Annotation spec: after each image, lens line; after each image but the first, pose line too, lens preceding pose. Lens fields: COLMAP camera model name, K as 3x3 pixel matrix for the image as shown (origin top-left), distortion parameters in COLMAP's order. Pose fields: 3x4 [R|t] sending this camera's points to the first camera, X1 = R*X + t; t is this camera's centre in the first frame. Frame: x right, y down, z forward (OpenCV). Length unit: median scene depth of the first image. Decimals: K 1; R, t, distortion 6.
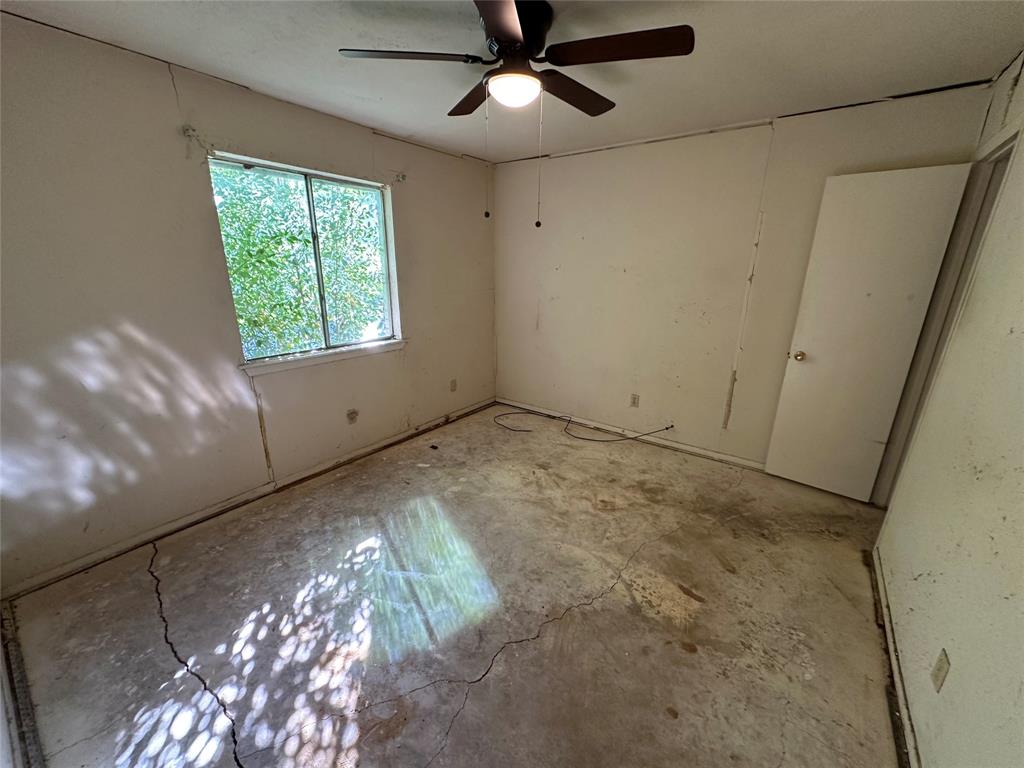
lens RADIAL K [[410.0, 0, 511.4], [0, 410.0, 384.2], [0, 0, 1]] dist [-0.000737, 0.000394]
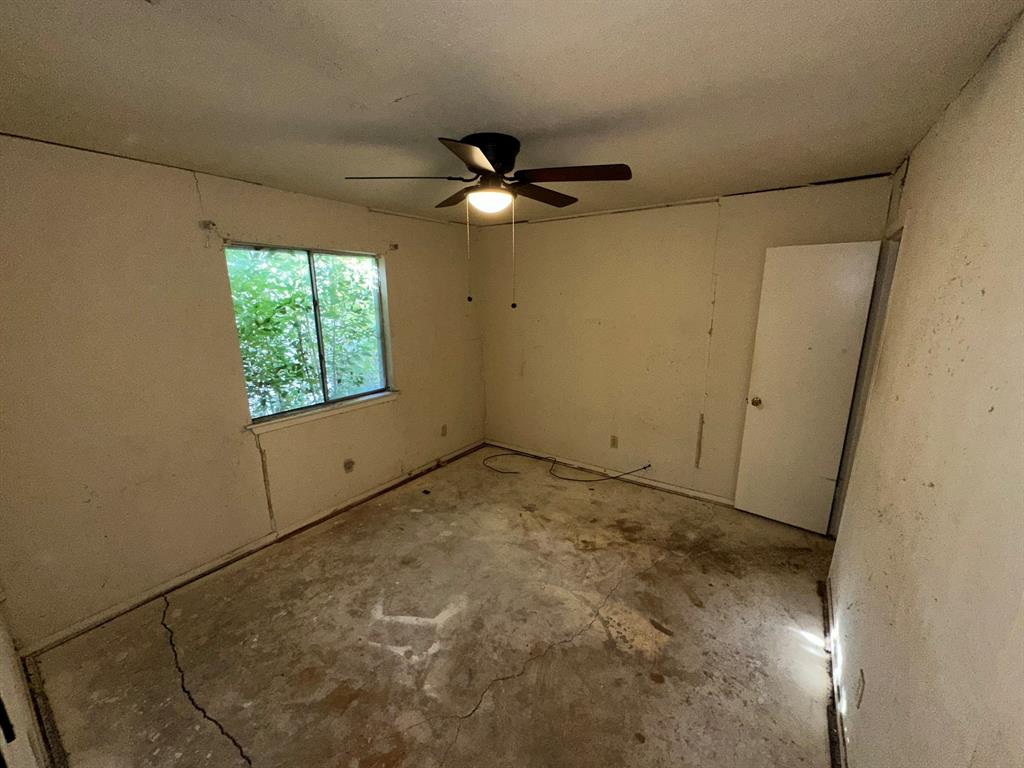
lens RADIAL K [[410.0, 0, 510.3], [0, 410.0, 386.4], [0, 0, 1]] dist [-0.000737, 0.000394]
pose [[0.999538, -0.024070, 0.018545, 0.022906], [0.025297, 0.997292, -0.069051, -0.063563], [-0.016833, 0.069489, 0.997441, -0.123243]]
